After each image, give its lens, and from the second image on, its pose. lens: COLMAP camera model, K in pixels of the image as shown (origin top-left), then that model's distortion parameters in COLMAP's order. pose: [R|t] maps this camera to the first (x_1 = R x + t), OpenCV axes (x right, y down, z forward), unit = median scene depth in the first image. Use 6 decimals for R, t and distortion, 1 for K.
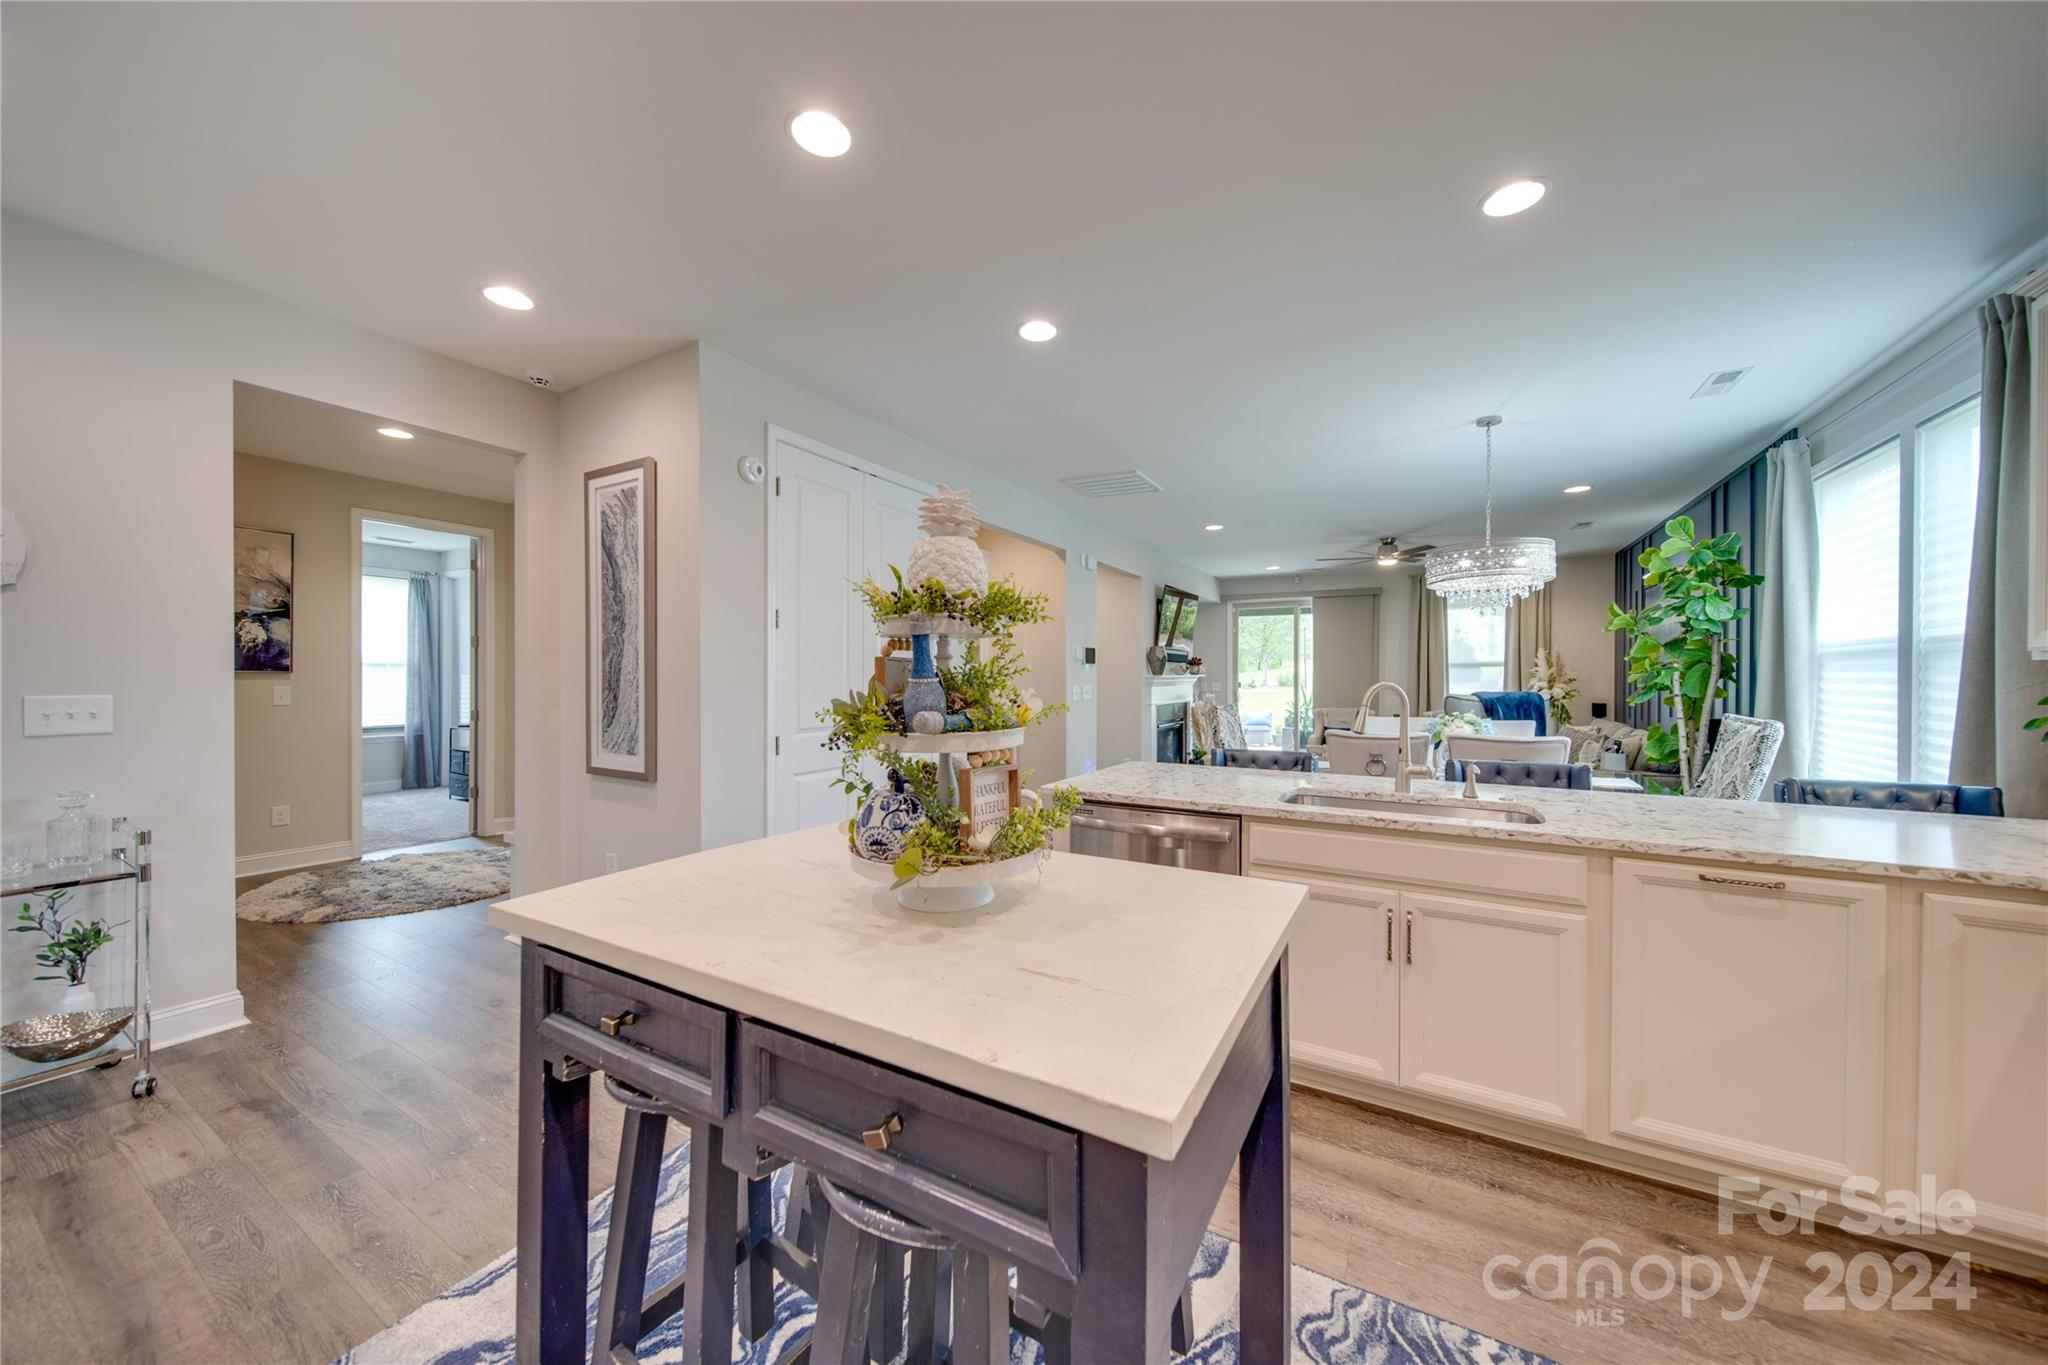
lens RADIAL K [[708.2, 0, 1023.7], [0, 708.2, 678.7], [0, 0, 1]] dist [0.000949, -0.001475]
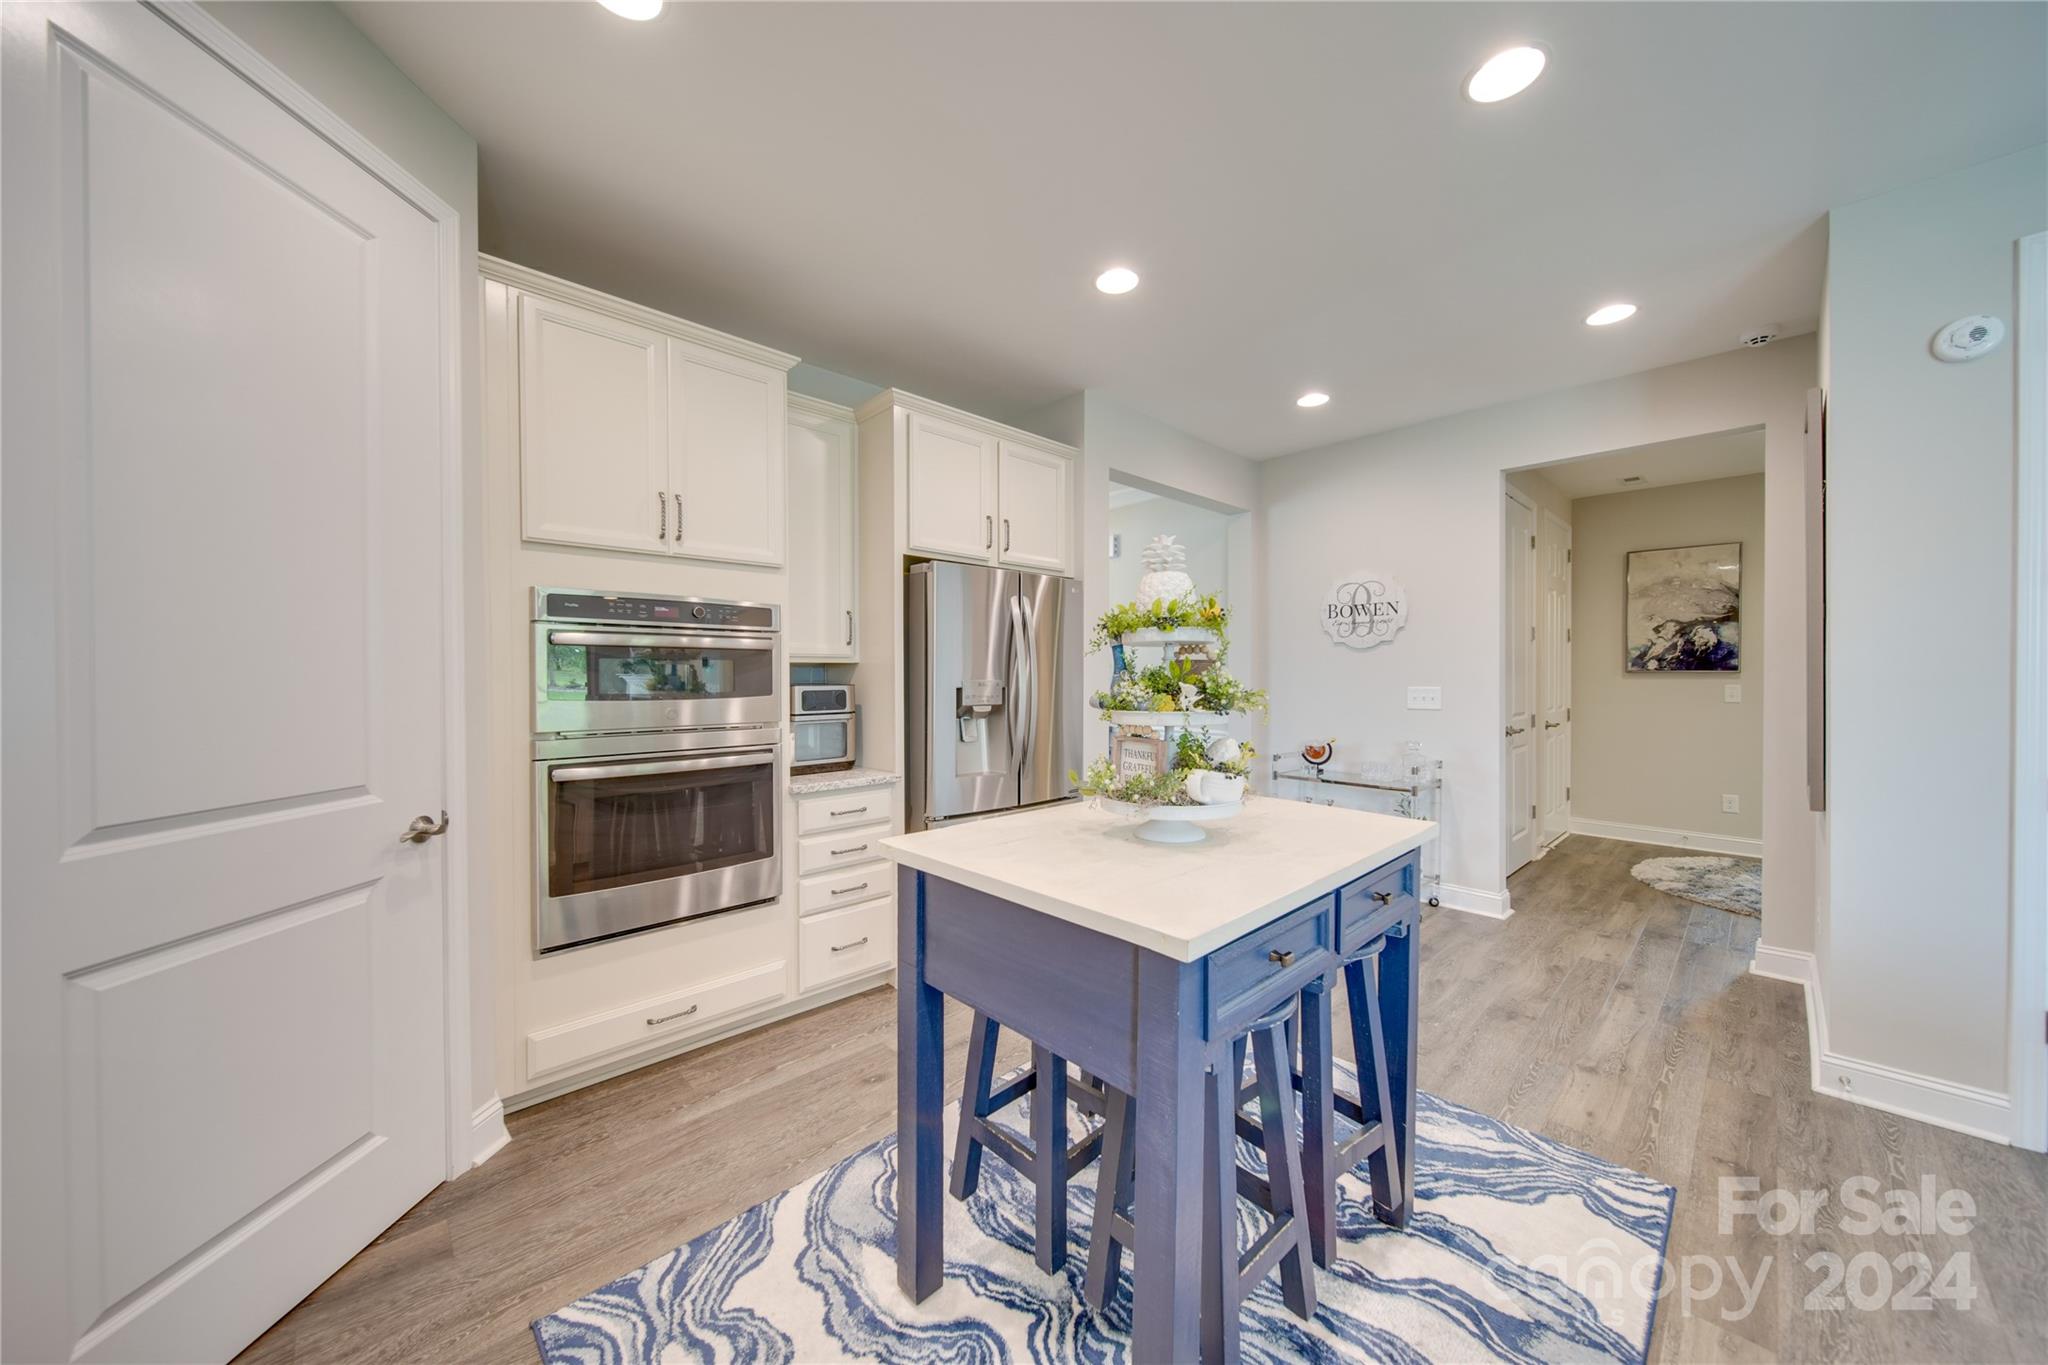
lens RADIAL K [[708.2, 0, 1023.1], [0, 708.2, 681.5], [0, 0, 1]] dist [0.000949, -0.001475]
pose [[-0.283842, 0.004215, -0.958862, 0.342409], [-0.000723, 0.999989, 0.004610, 0.001884], [0.958871, 0.002002, -0.283836, 0.300952]]
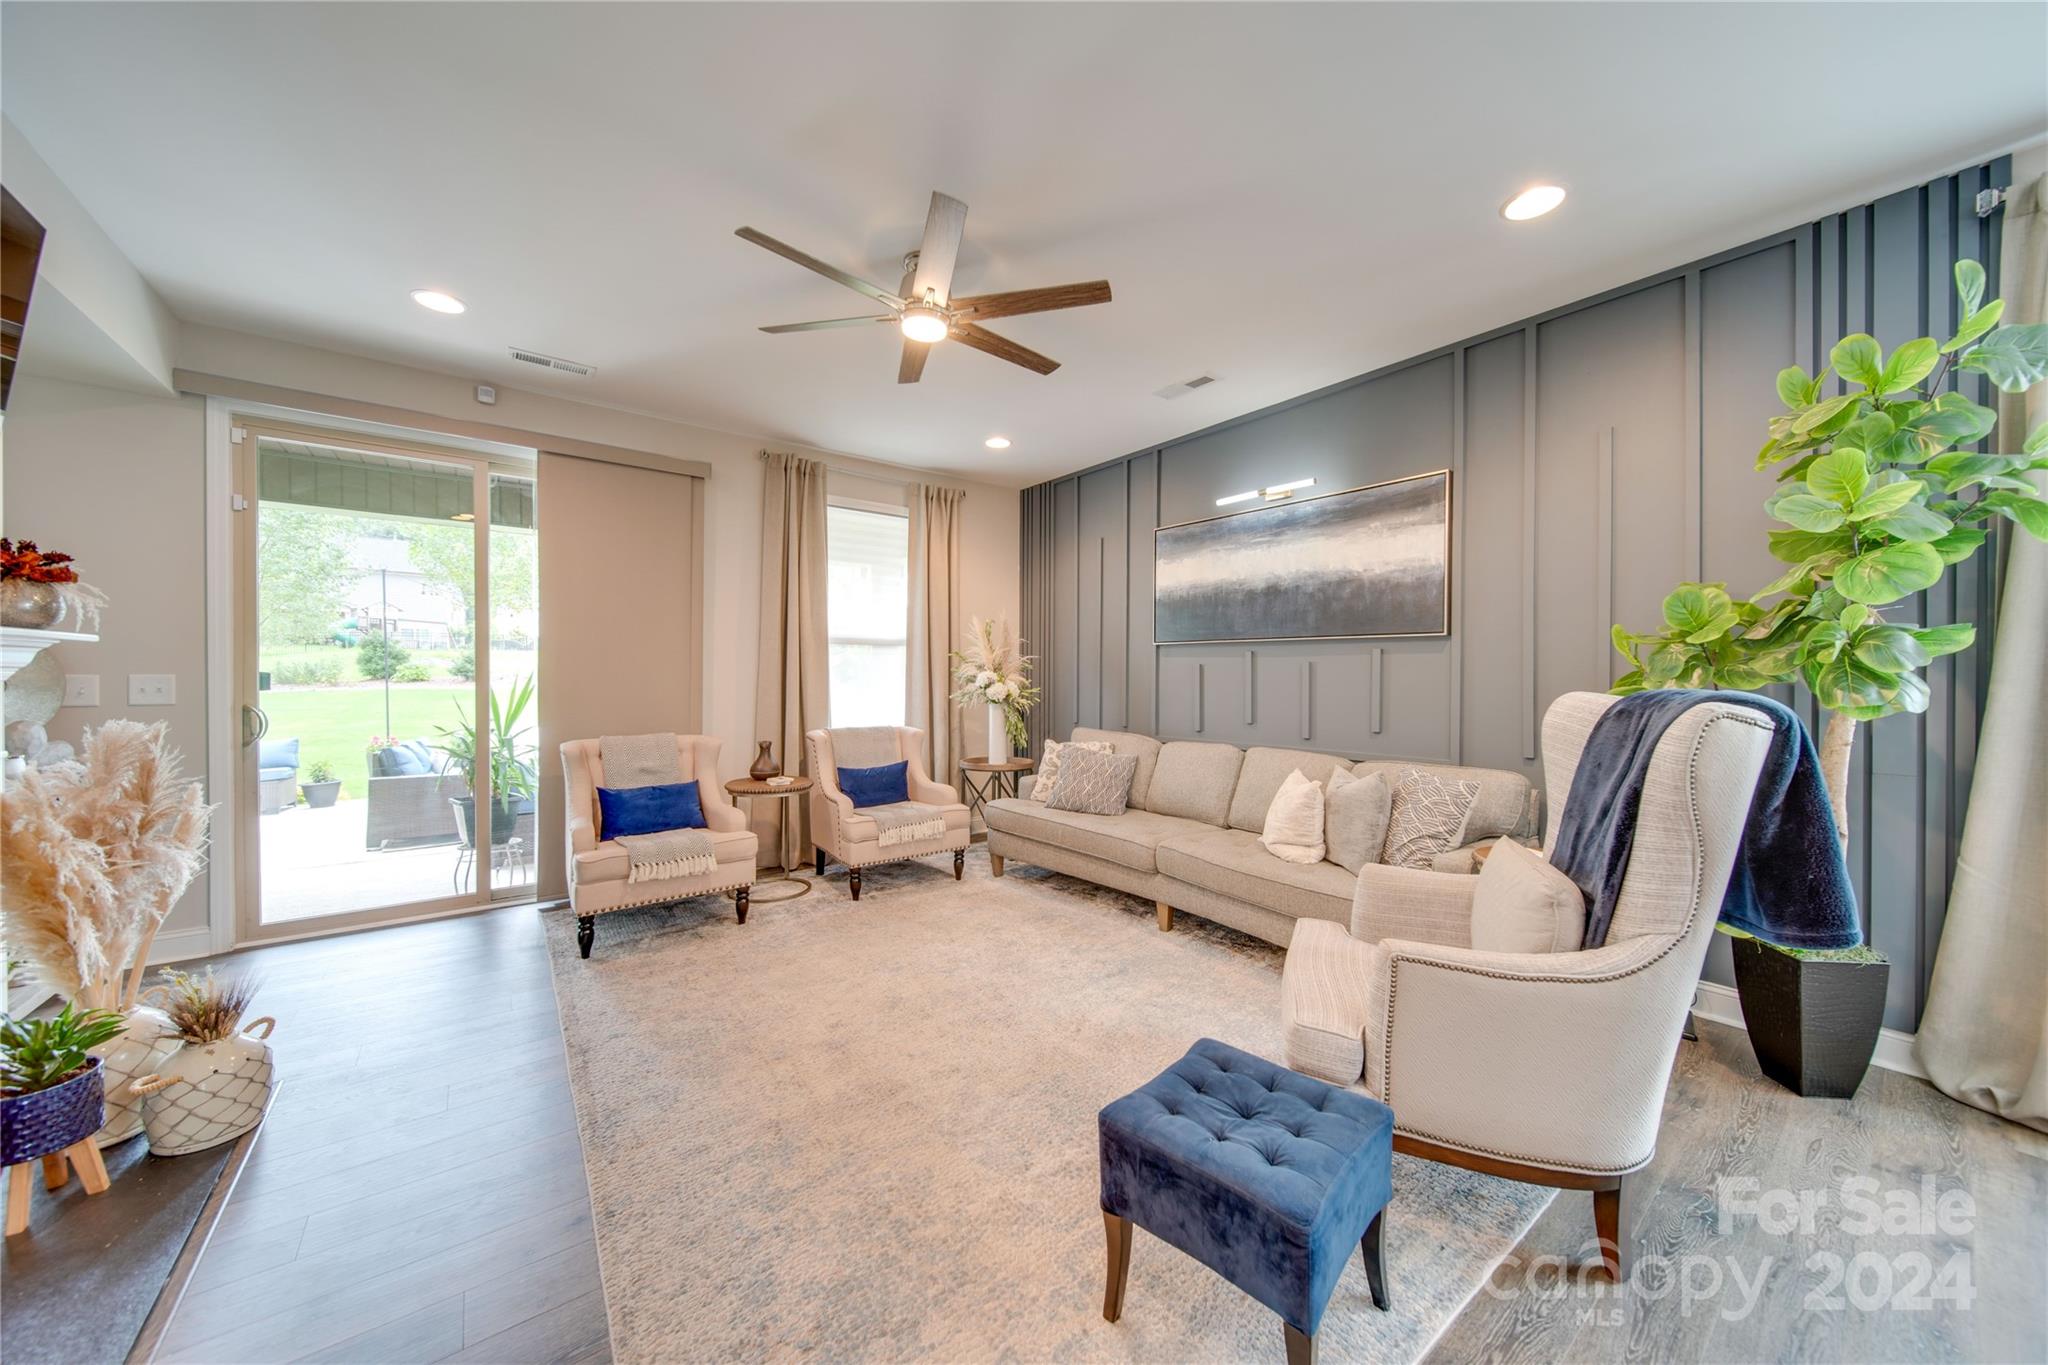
lens RADIAL K [[708.2, 0, 1024.7], [0, 708.2, 678.6], [0, 0, 1]] dist [0.000949, -0.001475]
pose [[0.376363, -0.005023, 0.926459, 0.355816], [-0.000033, 0.999985, 0.005435, 0.014383], [-0.926472, -0.002076, 0.376357, 1.434142]]
